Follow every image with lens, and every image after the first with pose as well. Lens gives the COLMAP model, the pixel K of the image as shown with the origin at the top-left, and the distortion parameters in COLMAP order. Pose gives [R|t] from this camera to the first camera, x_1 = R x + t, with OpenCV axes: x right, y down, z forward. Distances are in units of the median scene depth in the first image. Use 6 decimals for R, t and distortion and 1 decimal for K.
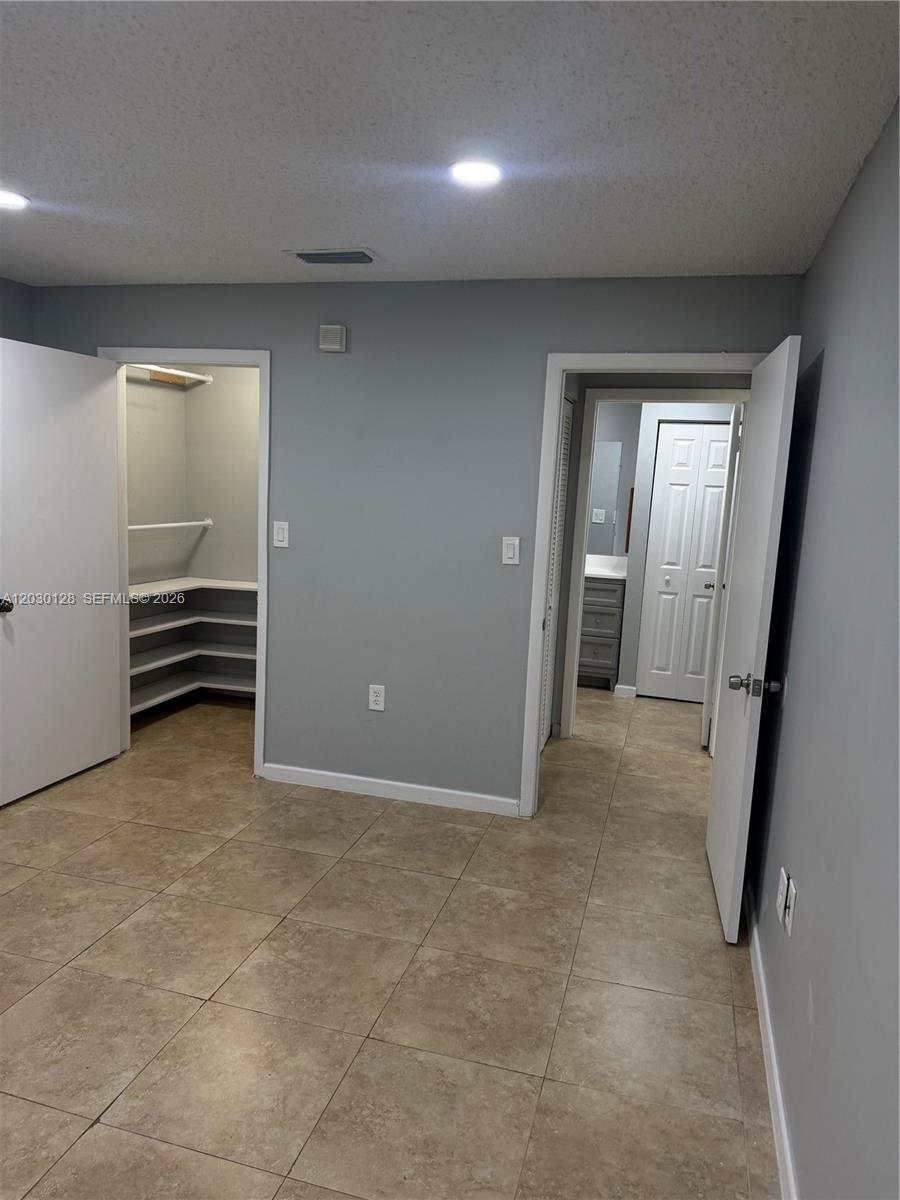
lens RADIAL K [[846.0, 0, 458.0], [0, 846.0, 600.6], [0, 0, 1]] dist [0.070007, -0.078545]
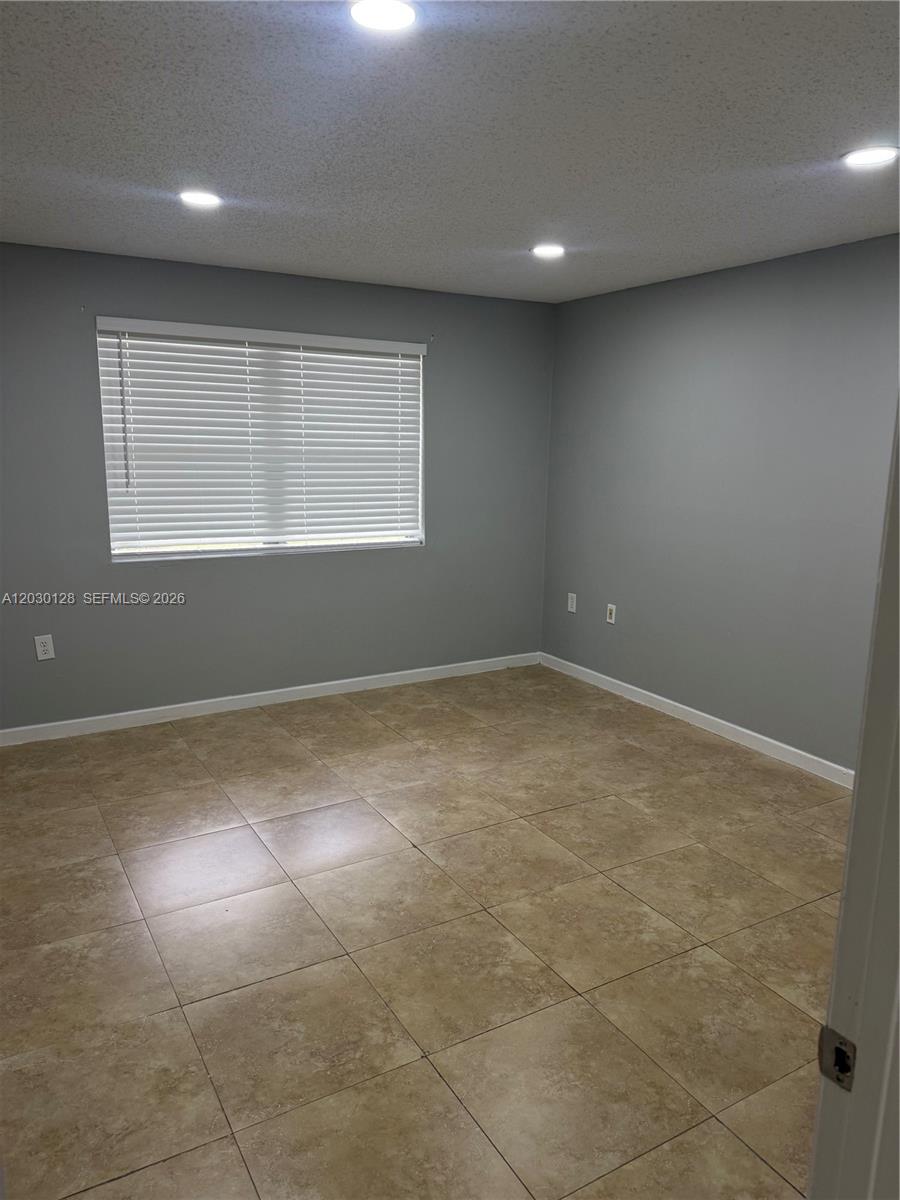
lens RADIAL K [[846.0, 0, 458.0], [0, 846.0, 600.6], [0, 0, 1]] dist [0.070007, -0.078545]
pose [[-0.693360, 0.081930, -0.715919, 0.486420], [-0.153651, 0.953857, 0.257970, -0.205241], [0.704019, 0.288868, -0.648777, 1.496496]]
